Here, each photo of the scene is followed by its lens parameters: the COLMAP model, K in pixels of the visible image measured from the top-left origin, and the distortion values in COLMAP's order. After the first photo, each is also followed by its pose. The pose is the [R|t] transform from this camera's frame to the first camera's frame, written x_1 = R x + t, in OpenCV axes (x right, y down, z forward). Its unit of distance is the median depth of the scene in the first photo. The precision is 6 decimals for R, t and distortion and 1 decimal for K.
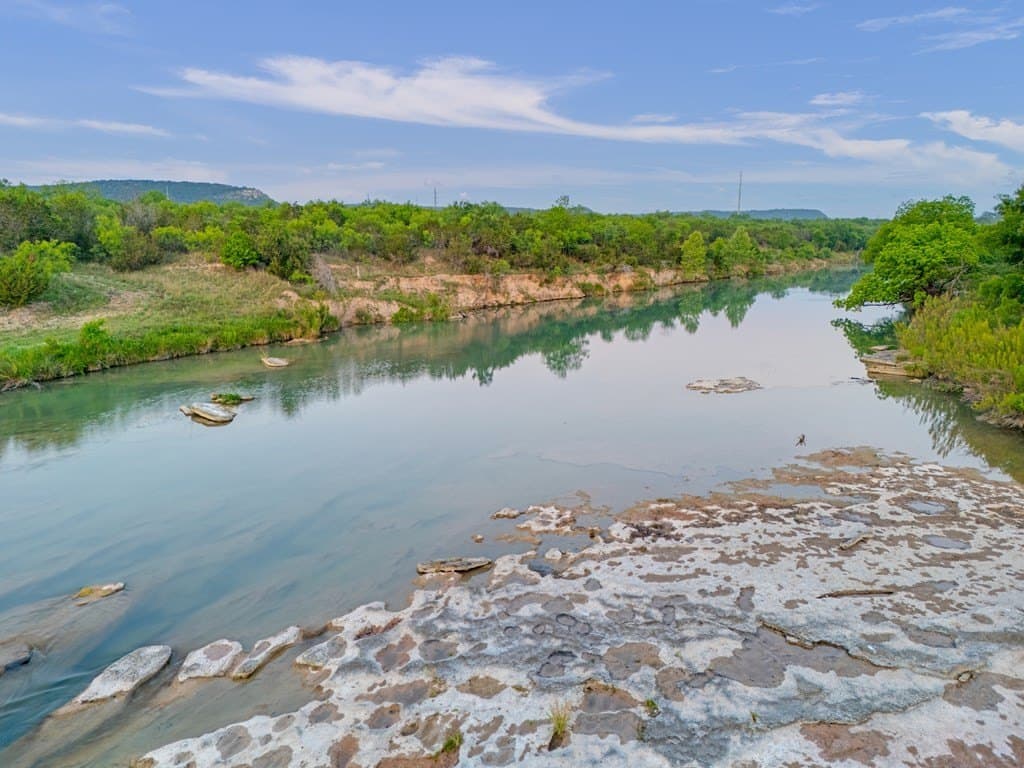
lens RADIAL K [[754.0, 0, 512.0], [0, 754.0, 384.0], [0, 0, 1]] dist [0.047337, -0.047245]
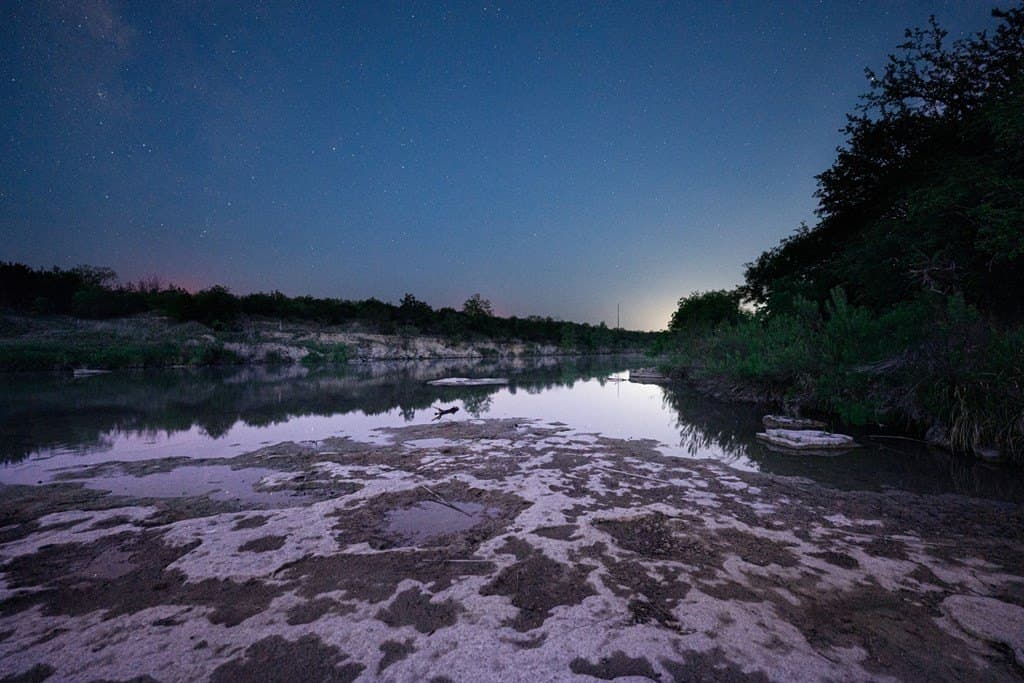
lens RADIAL K [[442.8, 0, 512.0], [0, 442.8, 341.5], [0, 0, 1]] dist [-0.001704, -0.000275]
pose [[0.999597, -0.000228, 0.028382, 0.139023], [0.006168, 0.977817, -0.209370, 0.032781], [-0.027705, 0.209461, 0.977424, 0.195426]]
